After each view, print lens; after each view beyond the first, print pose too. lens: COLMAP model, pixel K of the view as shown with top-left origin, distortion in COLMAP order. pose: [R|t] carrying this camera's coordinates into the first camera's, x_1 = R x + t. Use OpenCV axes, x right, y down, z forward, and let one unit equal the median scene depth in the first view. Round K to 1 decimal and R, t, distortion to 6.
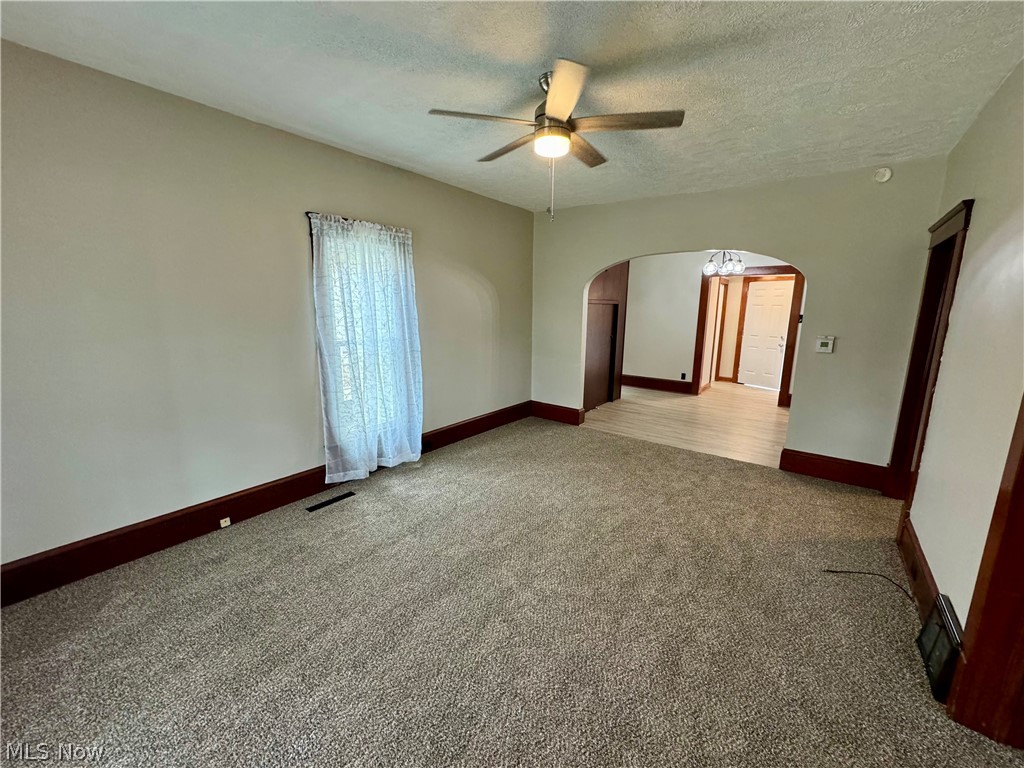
lens RADIAL K [[407.7, 0, 512.0], [0, 407.7, 384.0], [0, 0, 1]] dist [-0.004205, -0.000005]
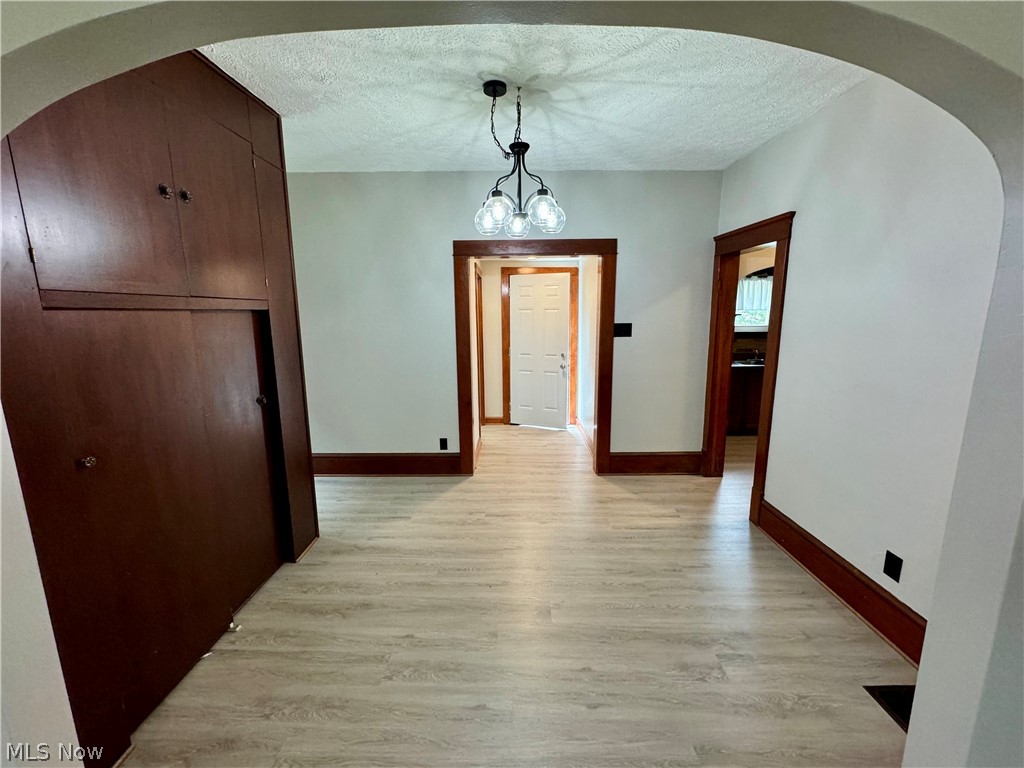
lens RADIAL K [[407.7, 0, 512.0], [0, 407.7, 384.0], [0, 0, 1]] dist [-0.004205, -0.000005]
pose [[0.799161, -0.119436, 0.589132, 0.235743], [0.129377, 0.991269, 0.025461, -0.123283], [-0.587029, 0.055873, 0.807636, 0.643678]]
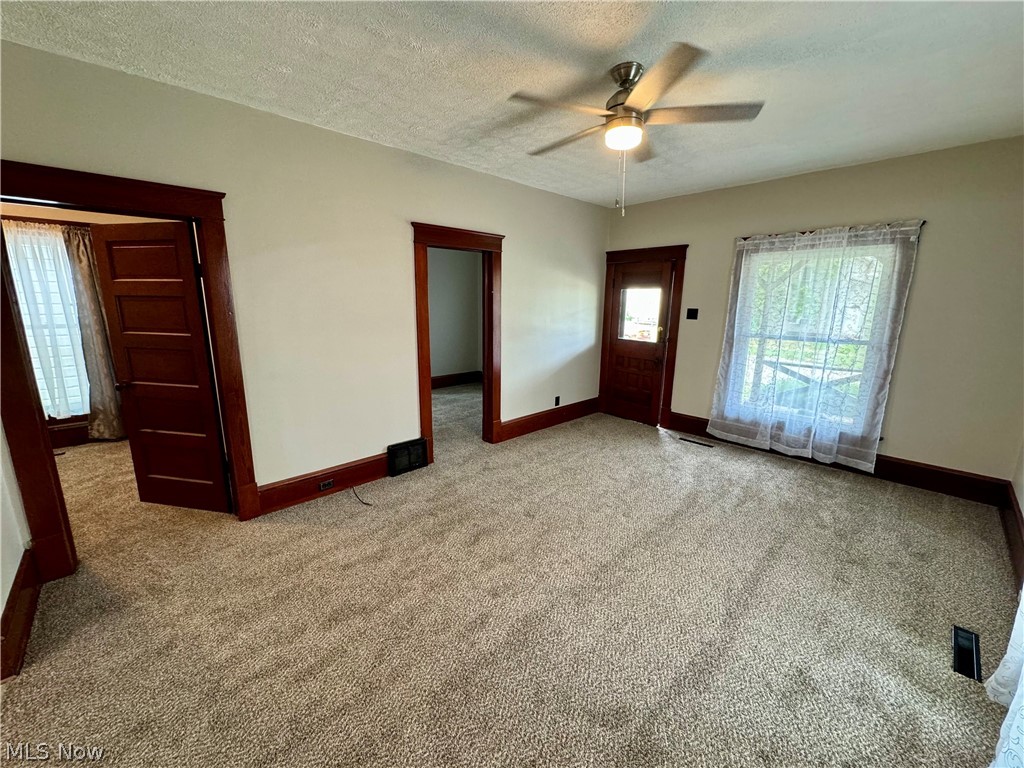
lens RADIAL K [[407.7, 0, 512.0], [0, 407.7, 384.0], [0, 0, 1]] dist [-0.004205, -0.000005]
pose [[-0.986728, -0.055184, 0.152718, 0.068168], [0.008564, 0.921488, 0.388312, -0.158872], [-0.162156, 0.384466, -0.908786, 0.819226]]
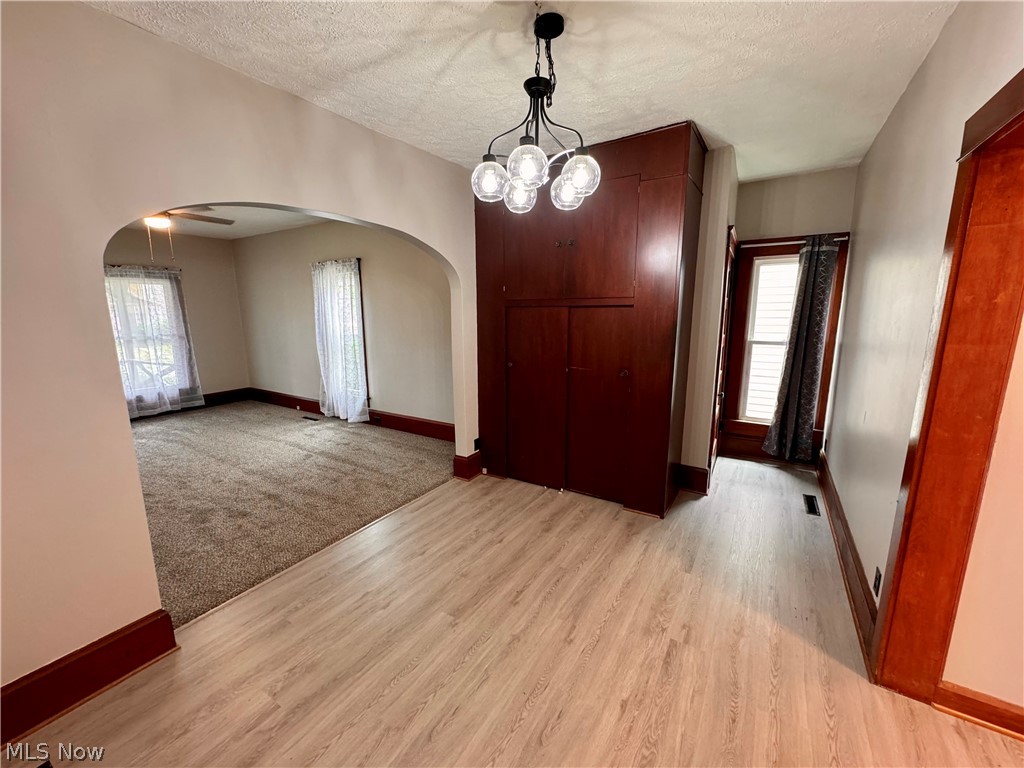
lens RADIAL K [[407.7, 0, 512.0], [0, 407.7, 384.0], [0, 0, 1]] dist [-0.004205, -0.000005]
pose [[0.092510, 0.168714, -0.981314, 0.786625], [-0.181963, 0.971808, 0.149926, -0.169352], [0.978944, 0.164694, 0.120602, 0.909848]]
